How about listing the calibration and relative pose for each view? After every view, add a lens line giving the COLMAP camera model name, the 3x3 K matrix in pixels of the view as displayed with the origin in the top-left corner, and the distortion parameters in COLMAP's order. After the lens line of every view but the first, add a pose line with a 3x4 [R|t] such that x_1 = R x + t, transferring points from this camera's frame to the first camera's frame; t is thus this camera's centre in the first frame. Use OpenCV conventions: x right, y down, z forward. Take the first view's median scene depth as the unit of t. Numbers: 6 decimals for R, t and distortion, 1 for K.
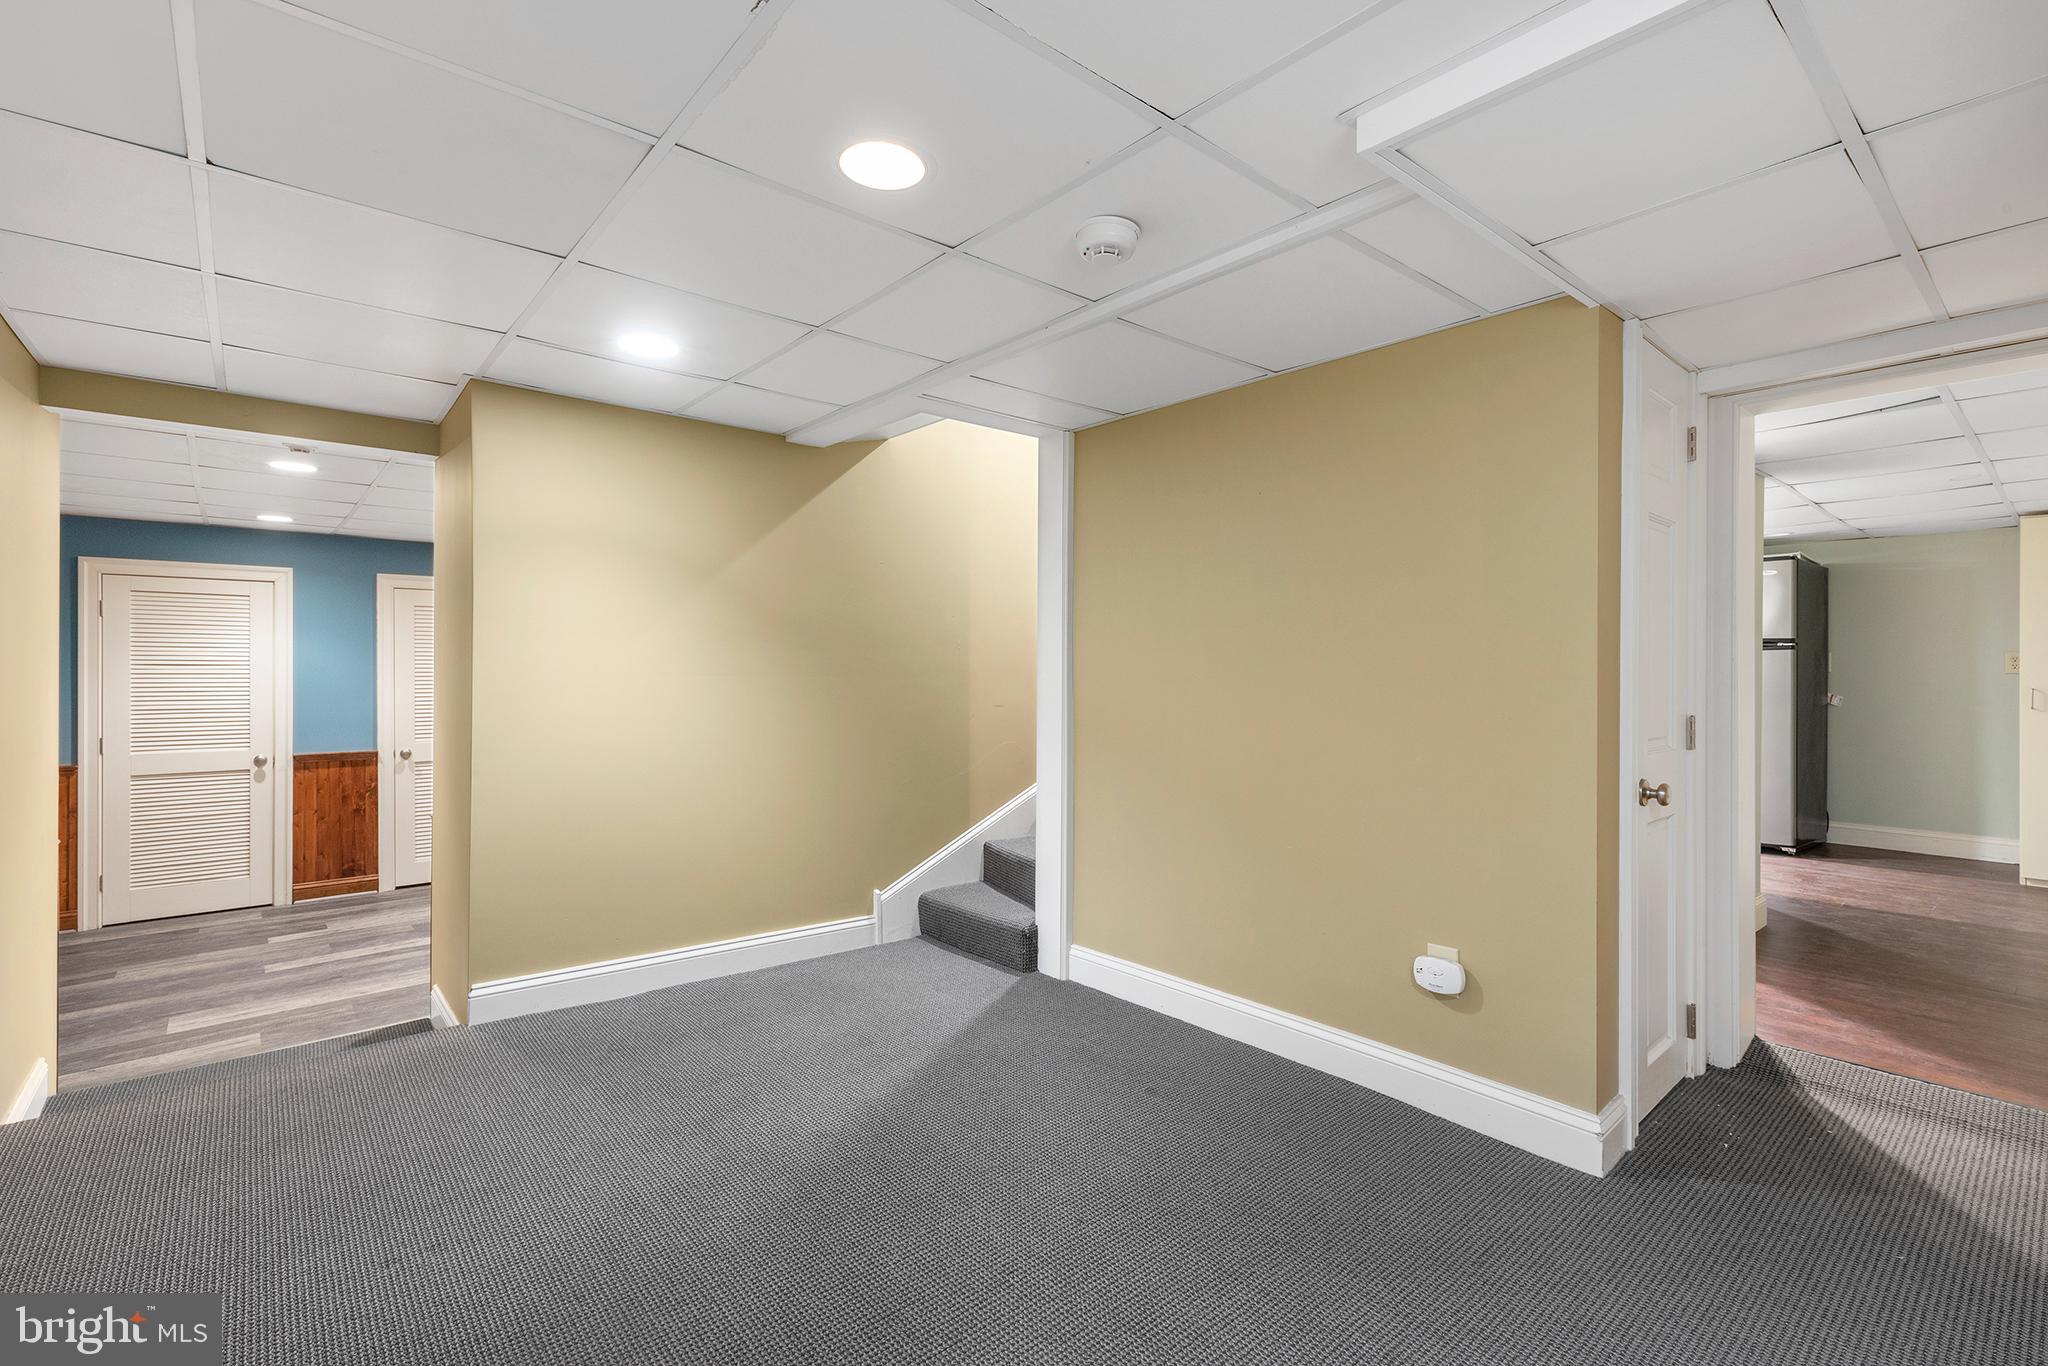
lens RADIAL K [[920.3, 0, 1025.1], [0, 920.3, 675.7], [0, 0, 1]] dist [0.004397, -0.000241]
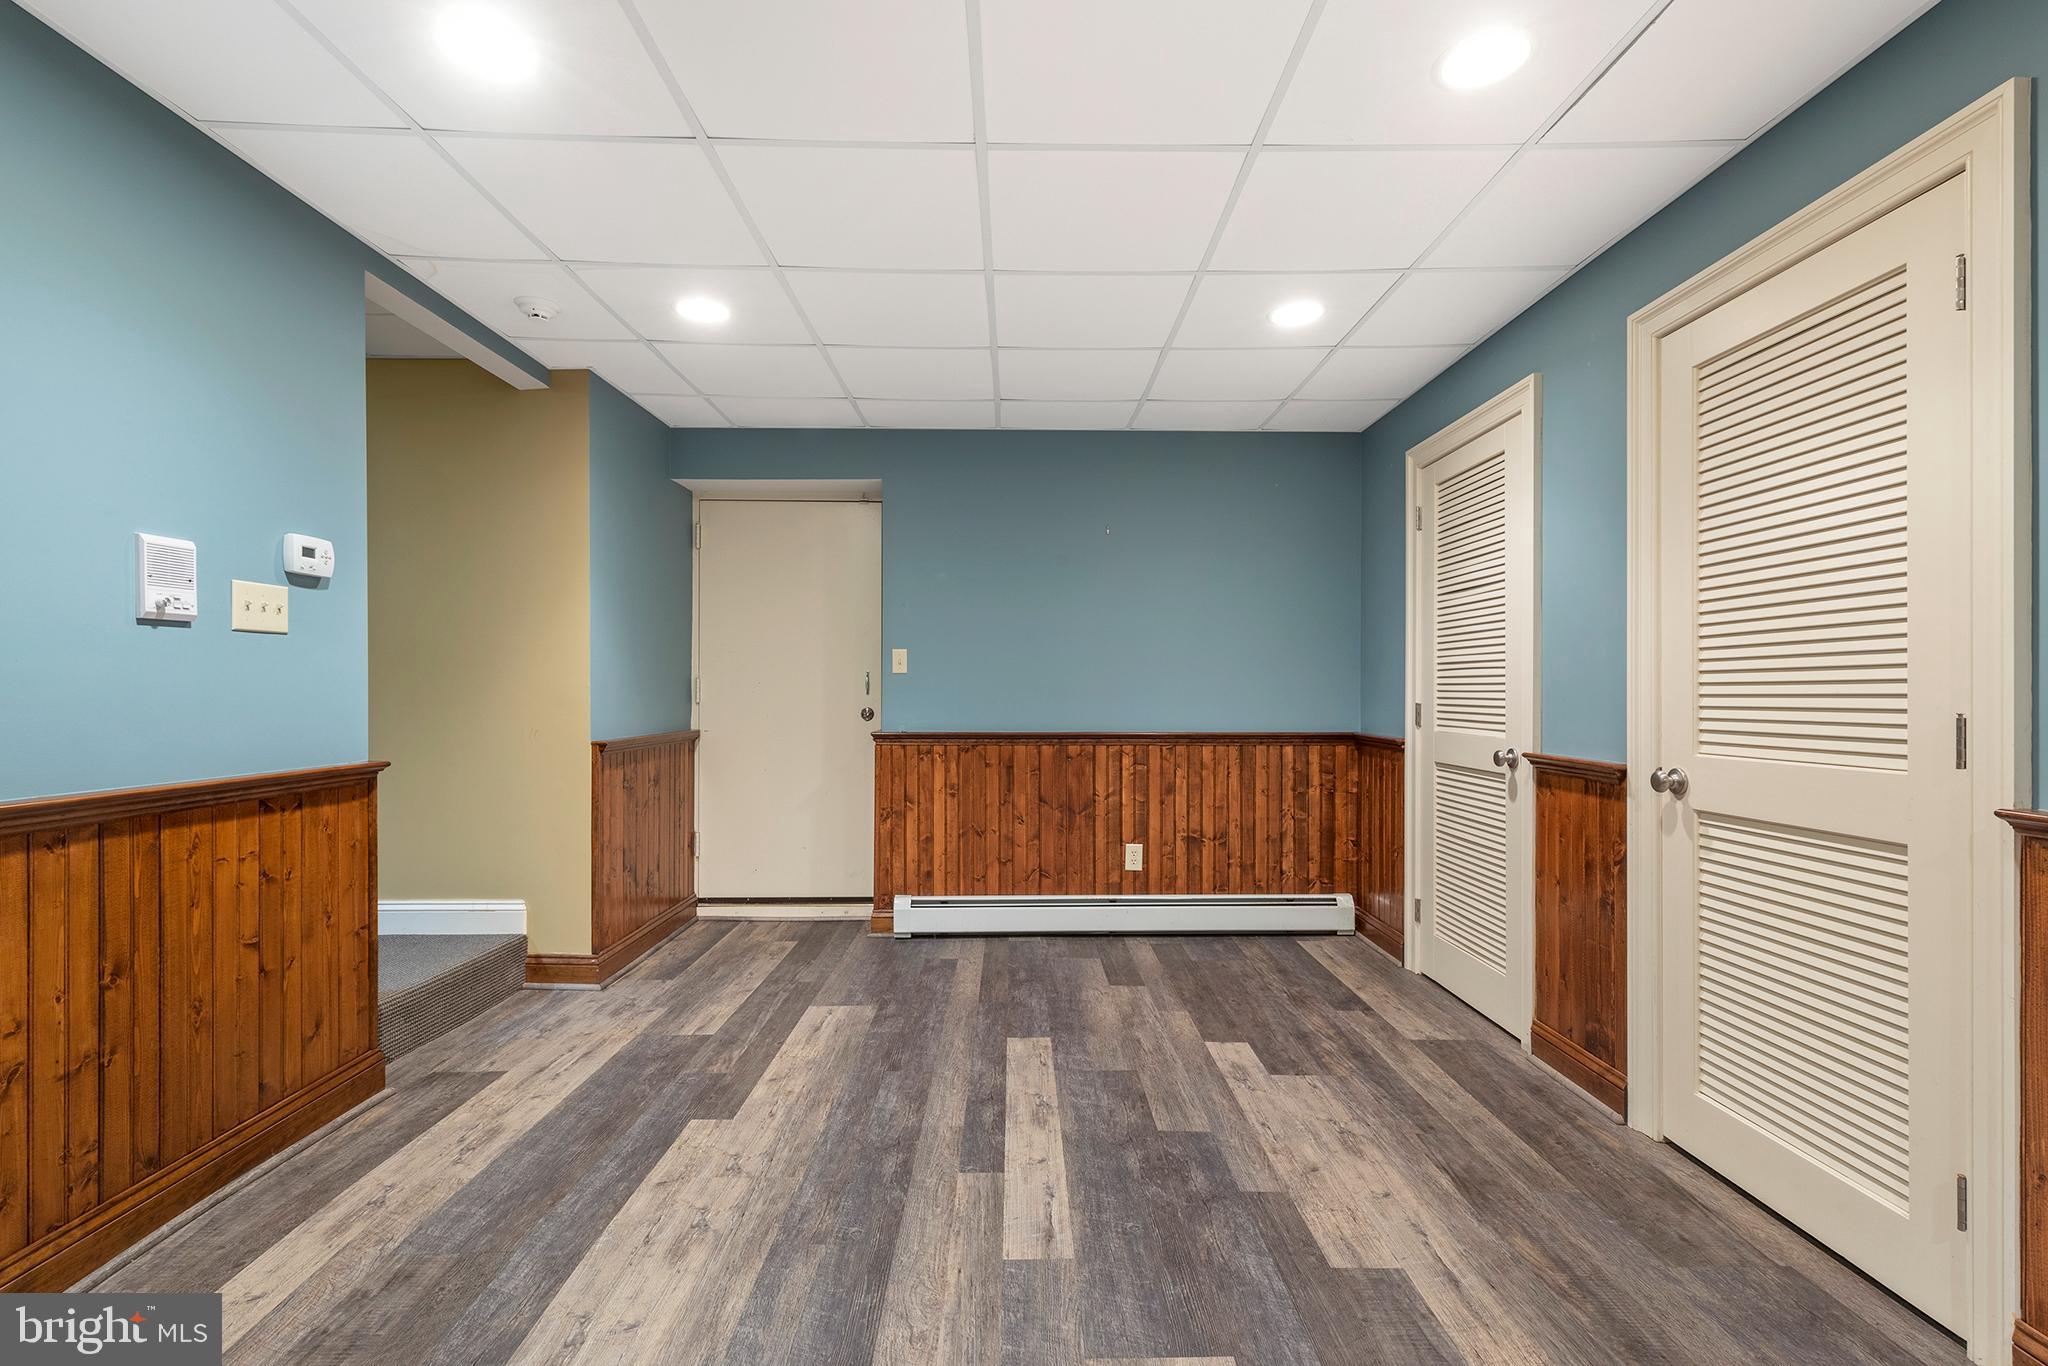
lens RADIAL K [[920.3, 0, 1024.9], [0, 920.3, 688.9], [0, 0, 1]] dist [0.004397, -0.000241]
pose [[-0.641474, 0.000050, -0.767145, -0.232904], [-0.002348, 0.999995, 0.002028, 0.048532], [0.767141, 0.003102, -0.641471, 1.061228]]
